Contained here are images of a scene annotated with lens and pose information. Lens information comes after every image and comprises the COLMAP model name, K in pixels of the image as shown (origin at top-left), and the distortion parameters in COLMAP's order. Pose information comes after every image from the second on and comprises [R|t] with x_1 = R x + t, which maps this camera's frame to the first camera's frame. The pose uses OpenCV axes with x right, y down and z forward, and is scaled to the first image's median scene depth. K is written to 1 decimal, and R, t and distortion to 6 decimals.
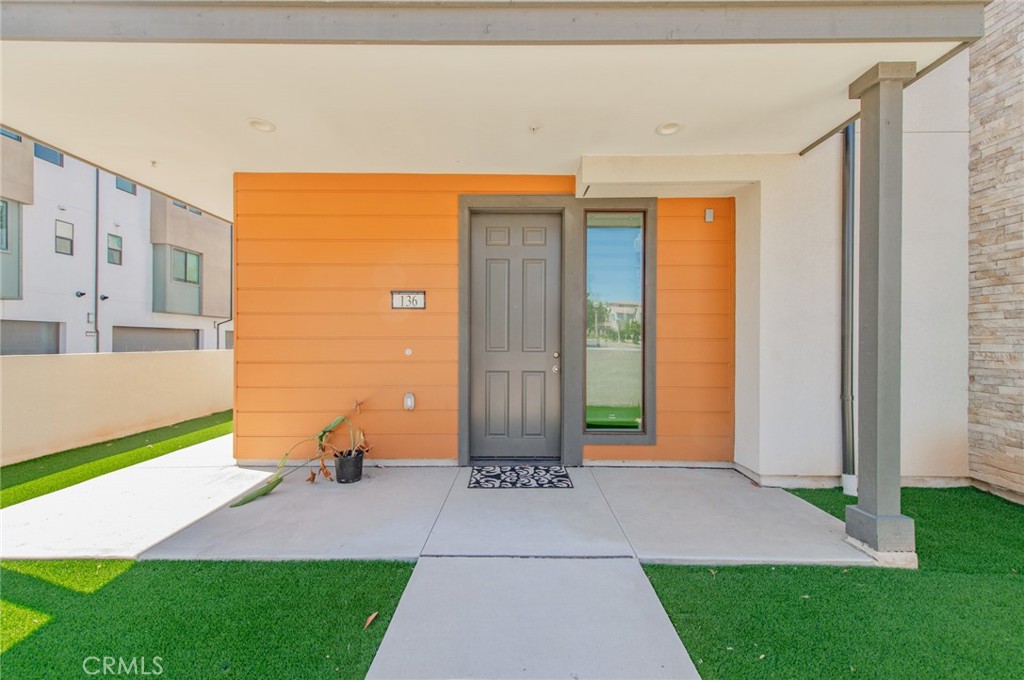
lens RADIAL K [[407.6, 0, 512.0], [0, 407.6, 340.0], [0, 0, 1]] dist [0.002965, 0.000464]
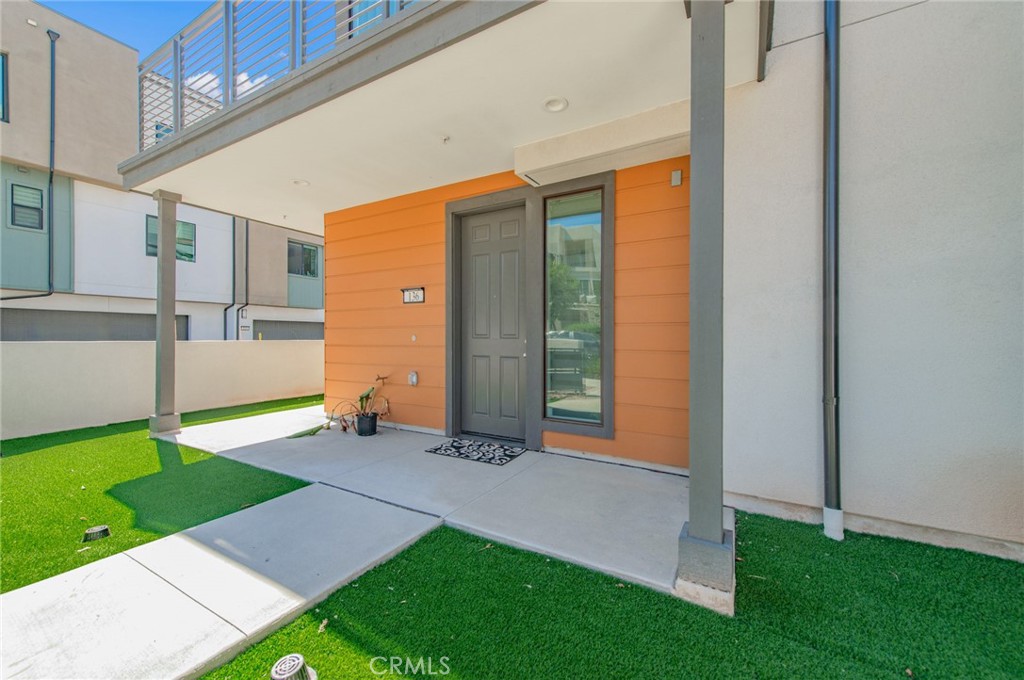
lens RADIAL K [[411.2, 0, 497.2], [0, 411.2, 333.8], [0, 0, 1]] dist [0.002964, 0.000222]
pose [[0.856369, -0.004242, -0.516348, 0.607287], [0.003472, 0.999991, -0.002458, 0.020774], [0.516353, 0.000312, 0.856375, 0.071403]]
